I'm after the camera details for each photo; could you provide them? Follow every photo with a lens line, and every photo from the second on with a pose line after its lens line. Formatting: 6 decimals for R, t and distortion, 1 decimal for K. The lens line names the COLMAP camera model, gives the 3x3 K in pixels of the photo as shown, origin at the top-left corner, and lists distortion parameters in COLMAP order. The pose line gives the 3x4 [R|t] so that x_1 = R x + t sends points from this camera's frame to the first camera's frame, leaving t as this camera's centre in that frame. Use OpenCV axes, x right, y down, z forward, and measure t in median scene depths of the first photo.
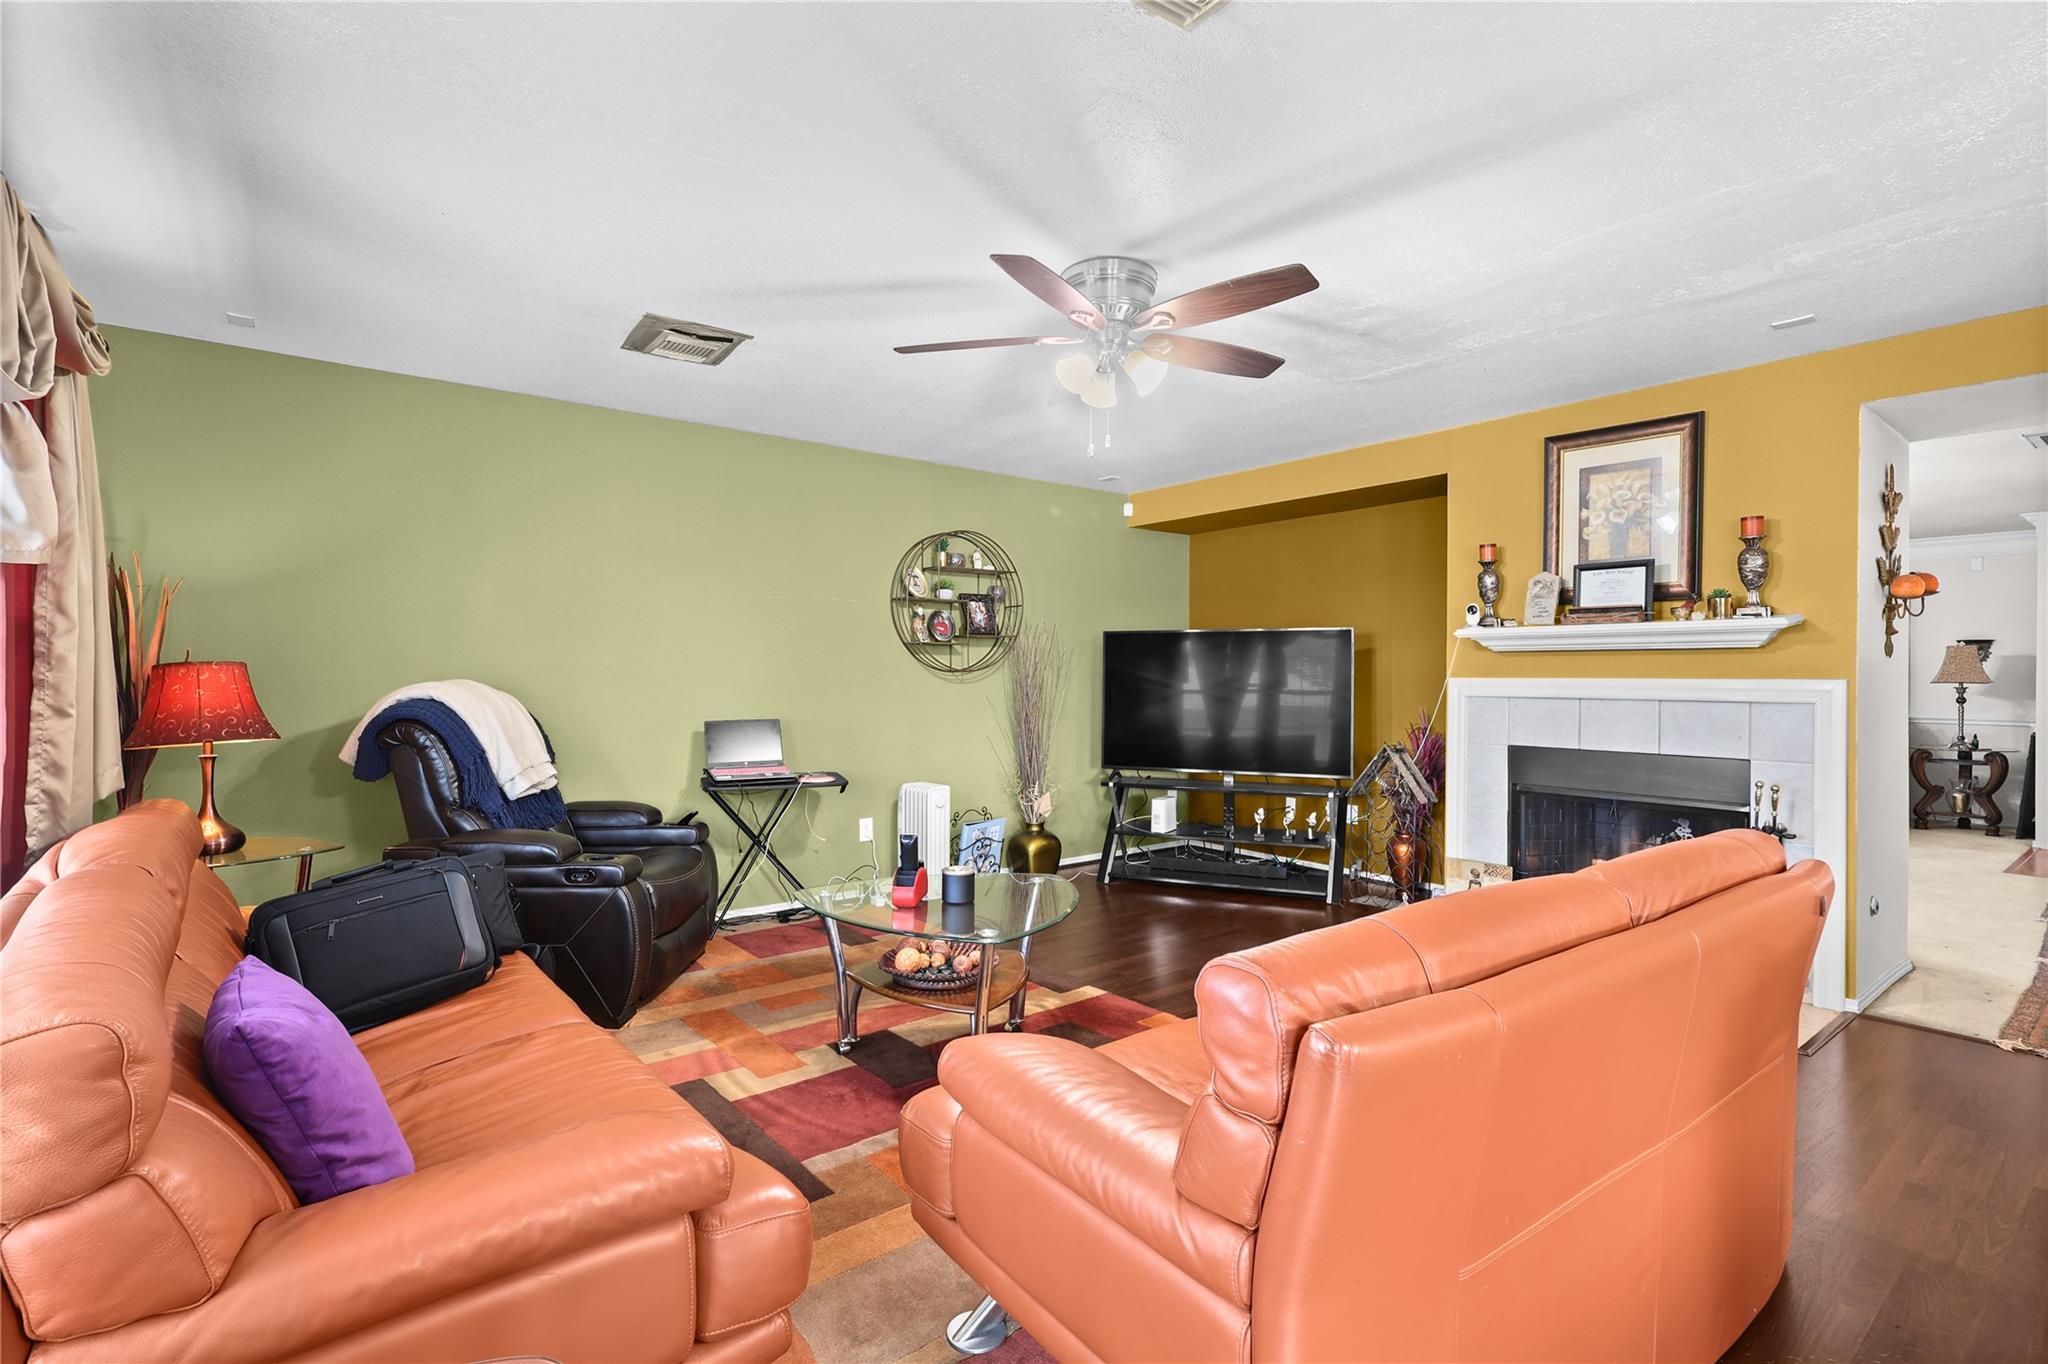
lens RADIAL K [[973.4, 0, 1028.6], [0, 973.4, 690.5], [0, 0, 1]] dist [0.003225, 0.000693]
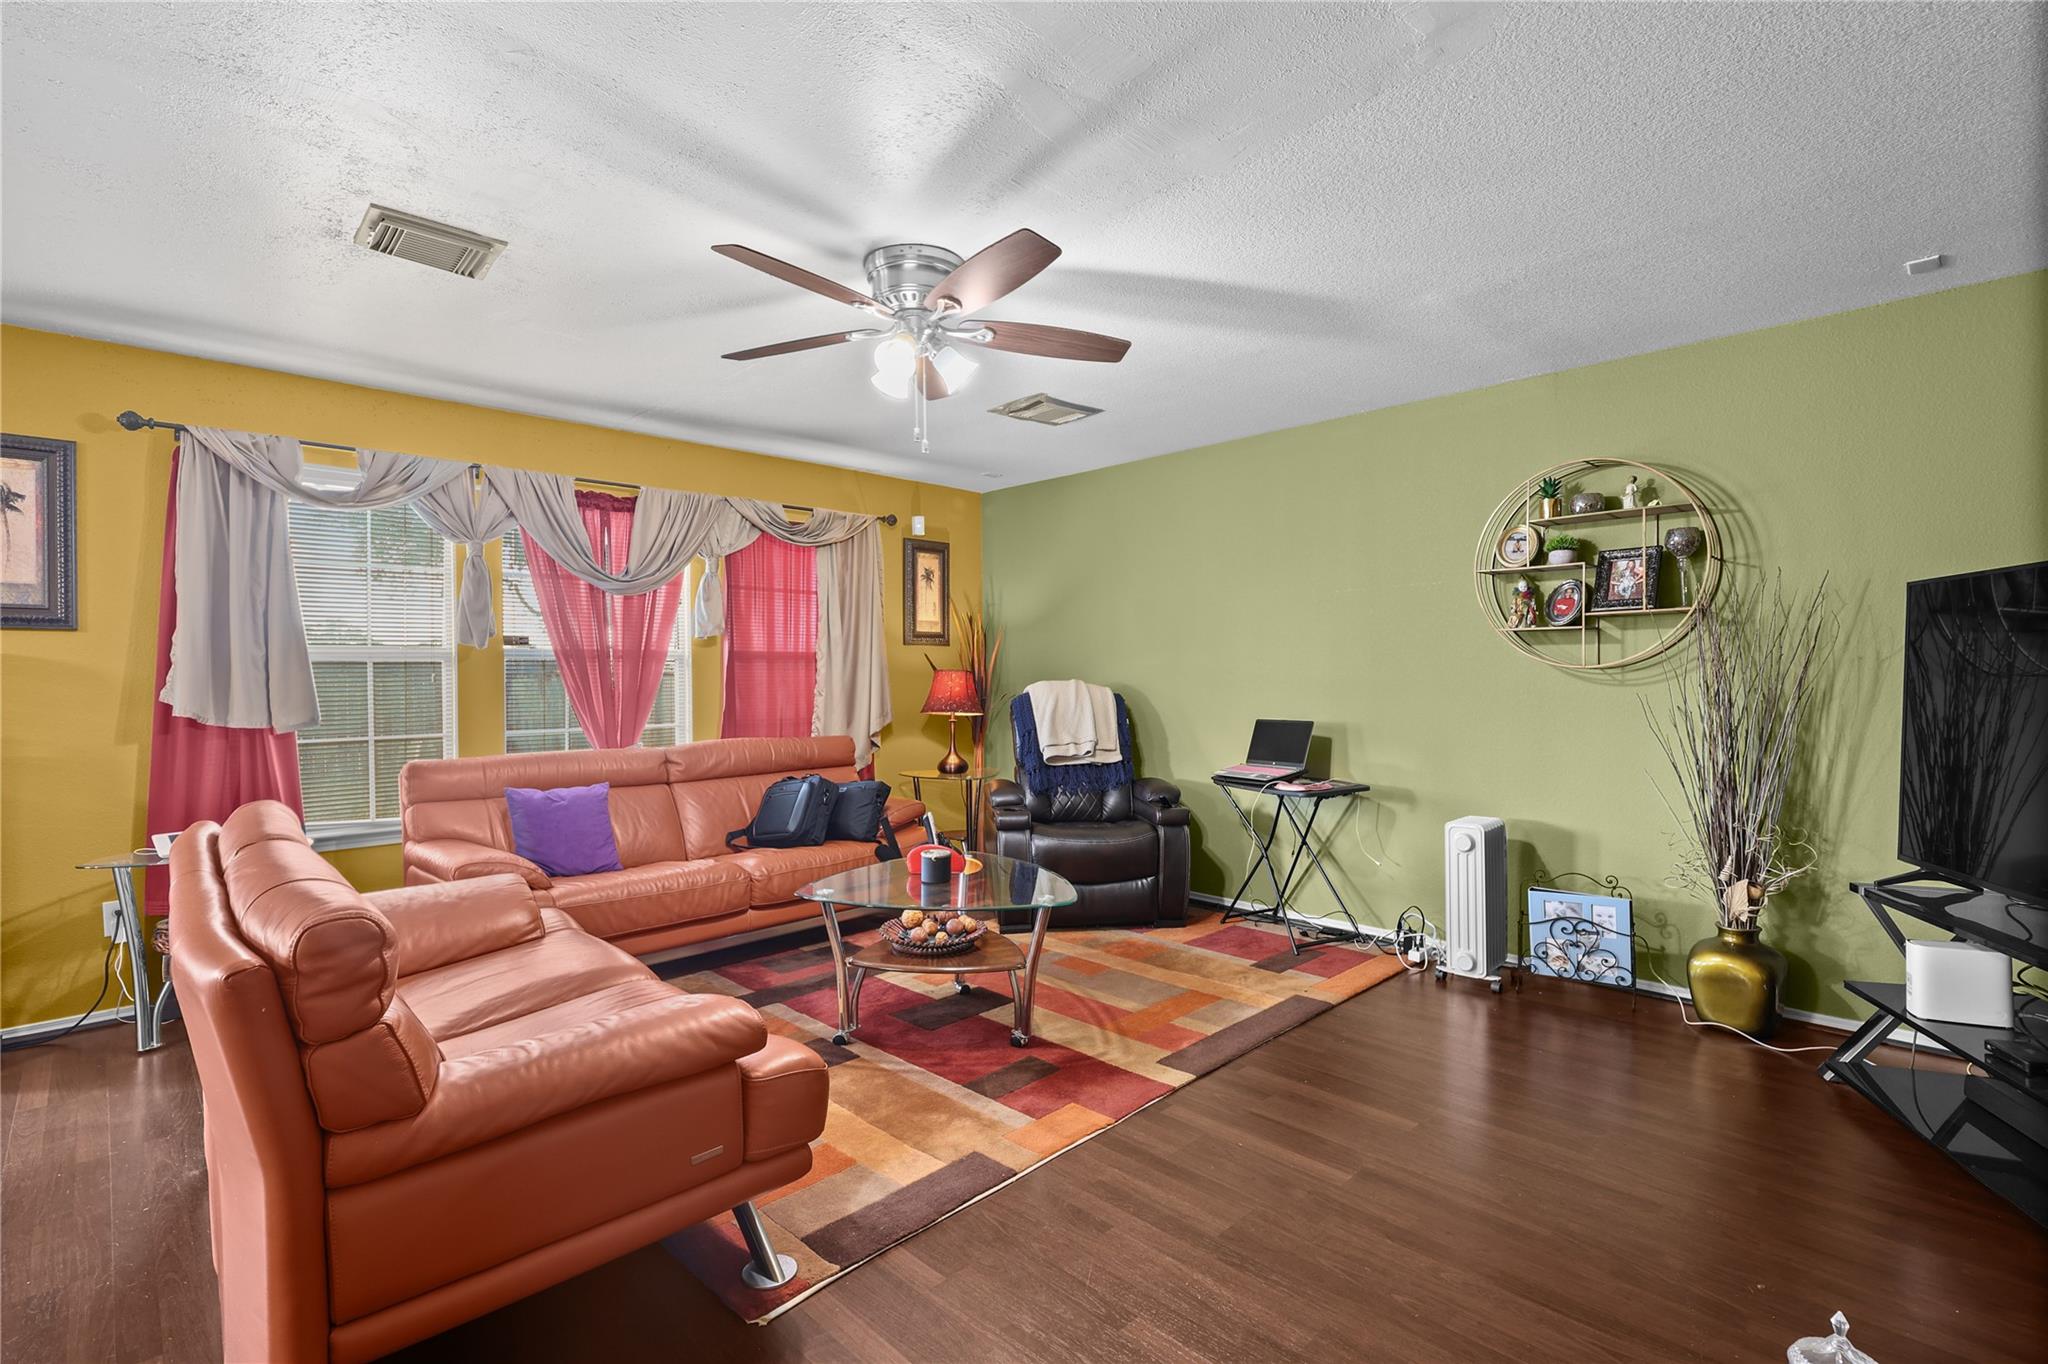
lens RADIAL K [[973.4, 0, 1030.1], [0, 973.4, 668.2], [0, 0, 1]] dist [0.003225, 0.000693]
pose [[0.092866, -0.005536, -0.995663, 0.749100], [-0.013244, 0.999889, -0.006795, -0.013063], [0.995590, 0.013817, 0.092783, 0.721926]]
